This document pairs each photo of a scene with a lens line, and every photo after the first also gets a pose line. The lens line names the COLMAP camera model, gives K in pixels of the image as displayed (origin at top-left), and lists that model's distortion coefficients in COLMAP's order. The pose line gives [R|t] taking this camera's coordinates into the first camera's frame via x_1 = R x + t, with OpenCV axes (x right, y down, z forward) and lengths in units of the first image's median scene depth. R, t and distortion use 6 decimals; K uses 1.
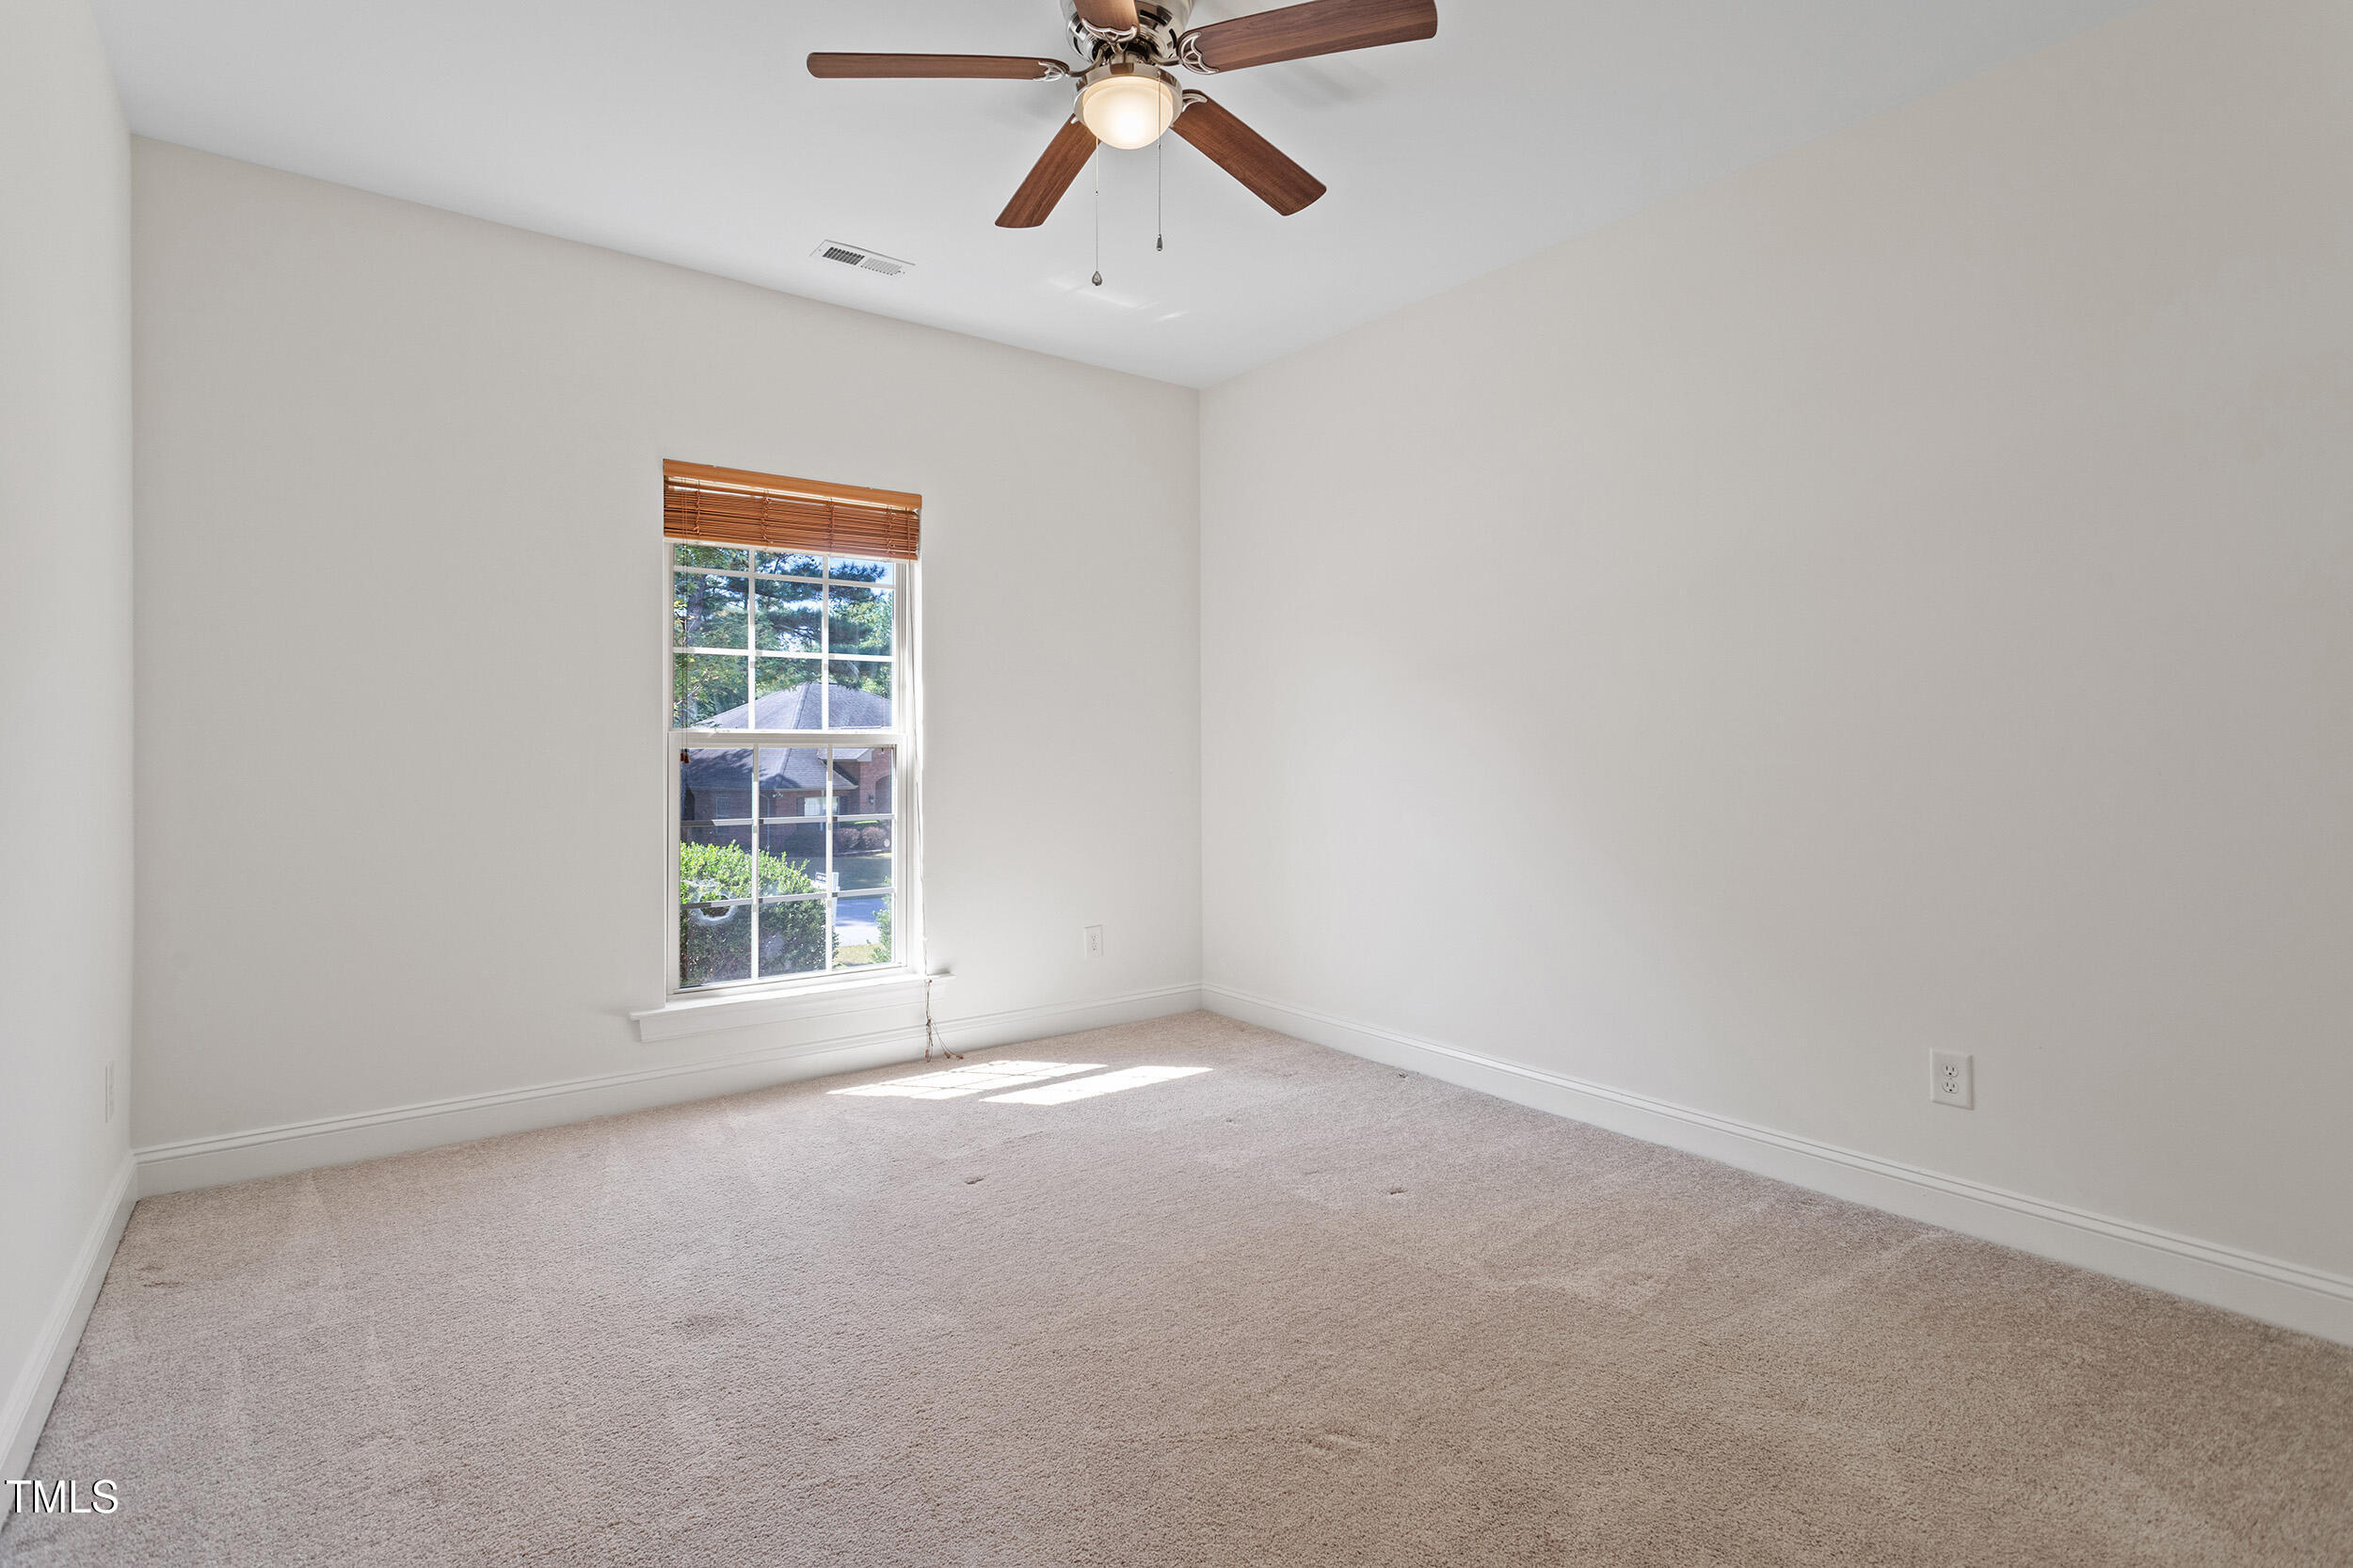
lens RADIAL K [[1120.7, 0, 1185.2], [0, 1120.7, 764.2], [0, 0, 1]] dist [-0.000976, 0.002553]
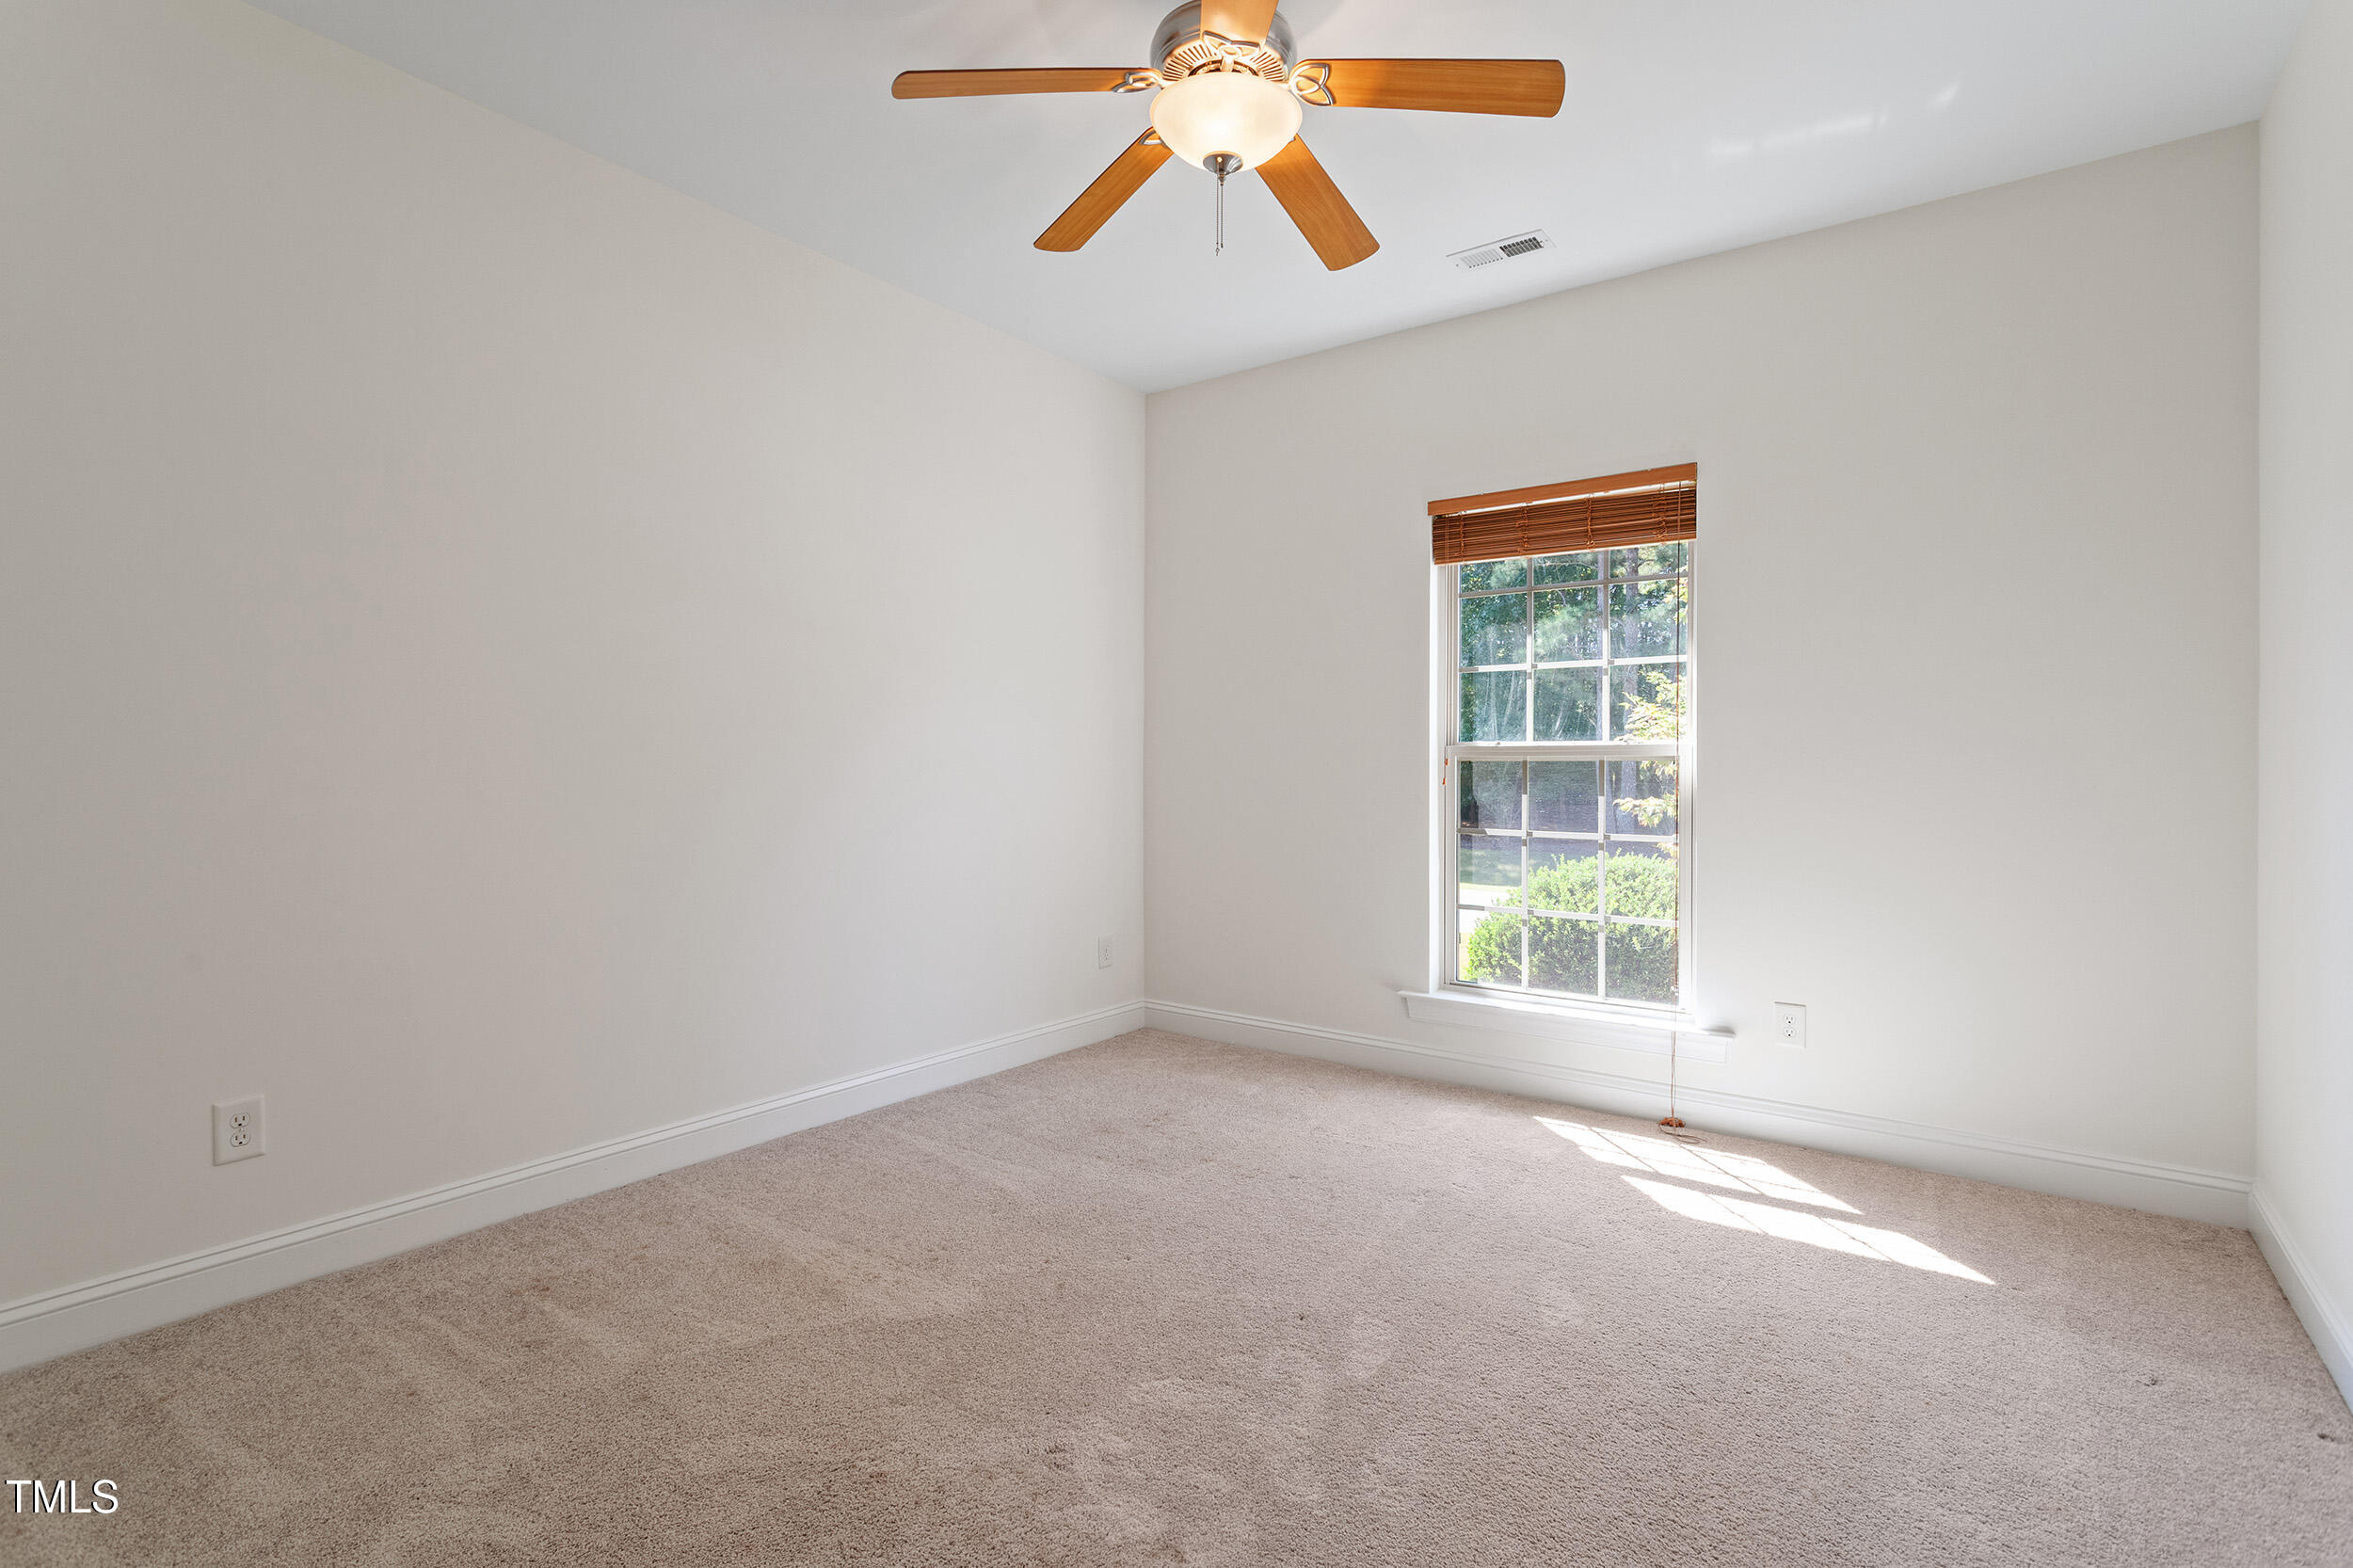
lens RADIAL K [[1120.7, 0, 1185.9], [0, 1120.7, 783.1], [0, 0, 1]] dist [-0.000976, 0.002553]
pose [[0.289988, 0.016036, -0.956896, 0.490319], [-0.012703, 0.999836, 0.012906, -0.002786], [0.956946, 0.008413, 0.290144, 0.410465]]
